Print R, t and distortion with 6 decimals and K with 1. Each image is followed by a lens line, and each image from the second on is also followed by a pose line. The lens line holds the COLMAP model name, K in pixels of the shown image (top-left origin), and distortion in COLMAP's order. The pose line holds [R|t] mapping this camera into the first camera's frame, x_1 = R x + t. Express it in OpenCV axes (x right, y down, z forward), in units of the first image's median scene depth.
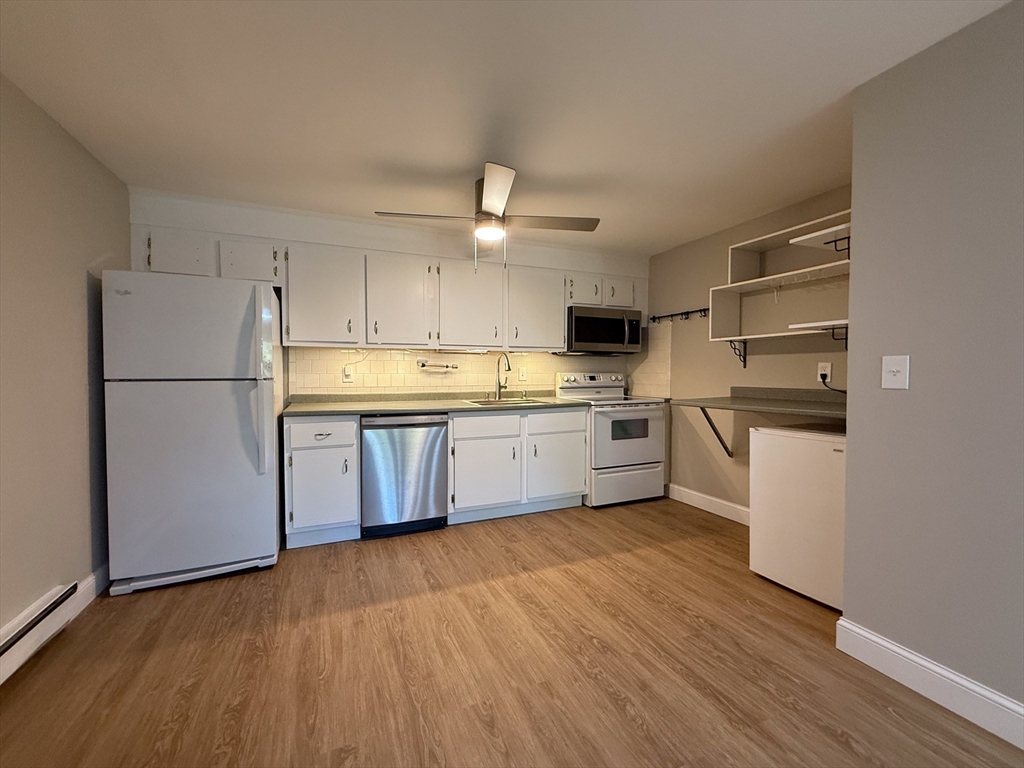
lens RADIAL K [[421.4, 0, 508.1], [0, 421.4, 384.6], [0, 0, 1]] dist [0.000013, -0.000052]
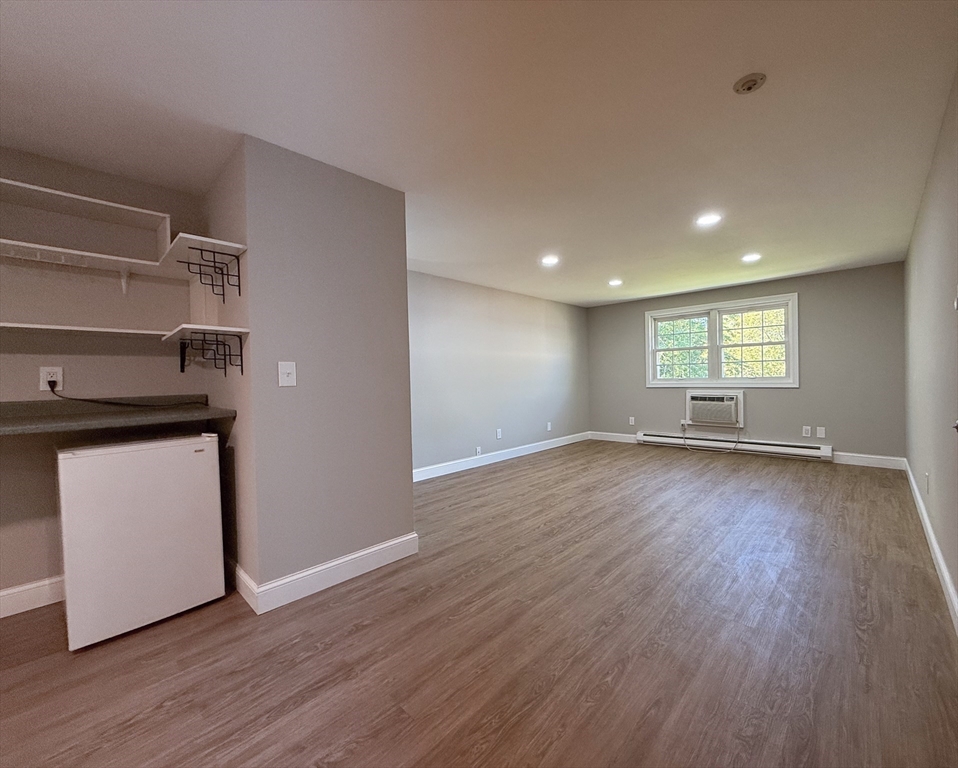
lens RADIAL K [[403.1, 0, 511.3], [0, 403.1, 385.6], [0, 0, 1]] dist [0.000148, -0.000031]
pose [[-0.425664, -0.009347, 0.904833, -0.326667], [0.046059, 0.998427, 0.031982, -0.000314], [-0.903709, 0.055289, -0.424563, 0.530333]]
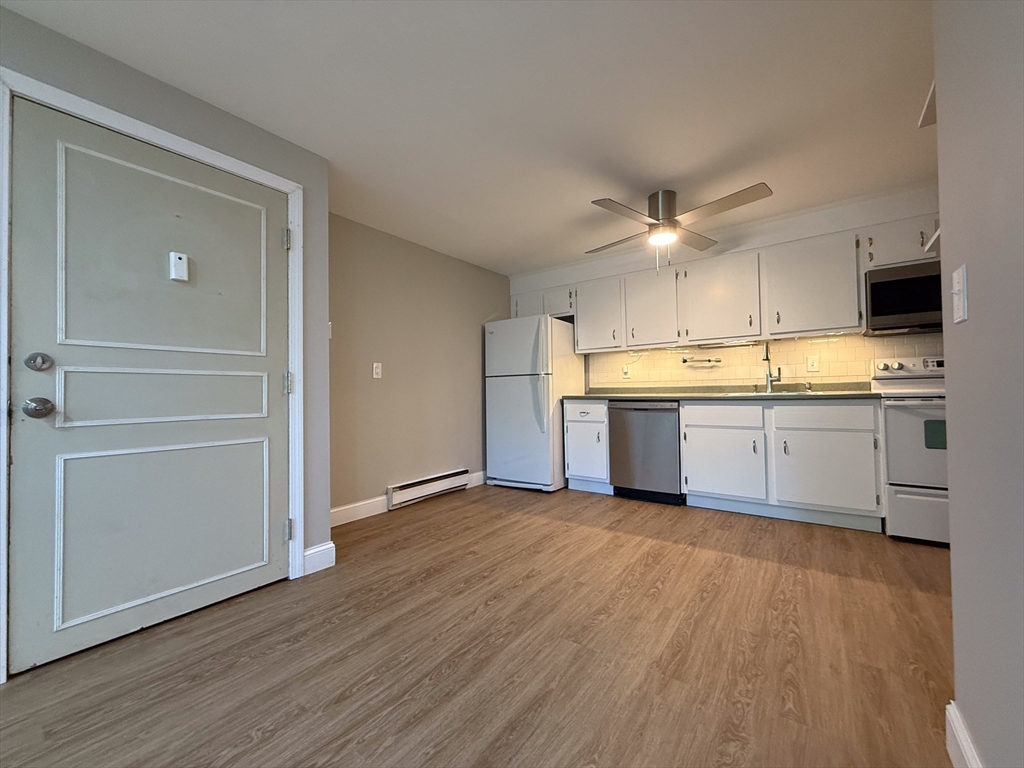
lens RADIAL K [[407.4, 0, 508.9], [0, 407.4, 385.0], [0, 0, 1]] dist [0.000119, 0.000027]
pose [[0.504461, -0.023896, -0.863104, 0.643395], [-0.009215, 0.999411, -0.033056, 0.074774], [0.863385, 0.024629, 0.503943, 0.081436]]
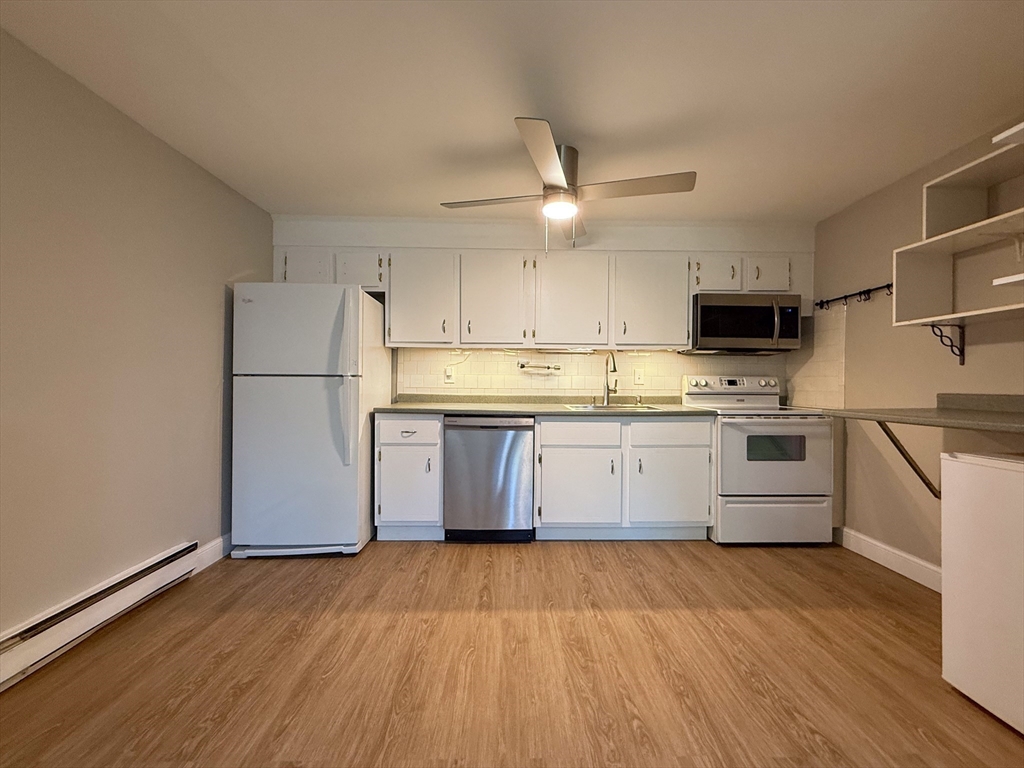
lens RADIAL K [[427.5, 0, 519.7], [0, 427.5, 385.1], [0, 0, 1]] dist [-0.000430, 0.000019]
pose [[0.928239, 0.009269, -0.371869, 0.197380], [-0.019062, 0.999561, -0.022668, 0.024278], [0.371496, 0.028130, 0.928008, 0.142920]]
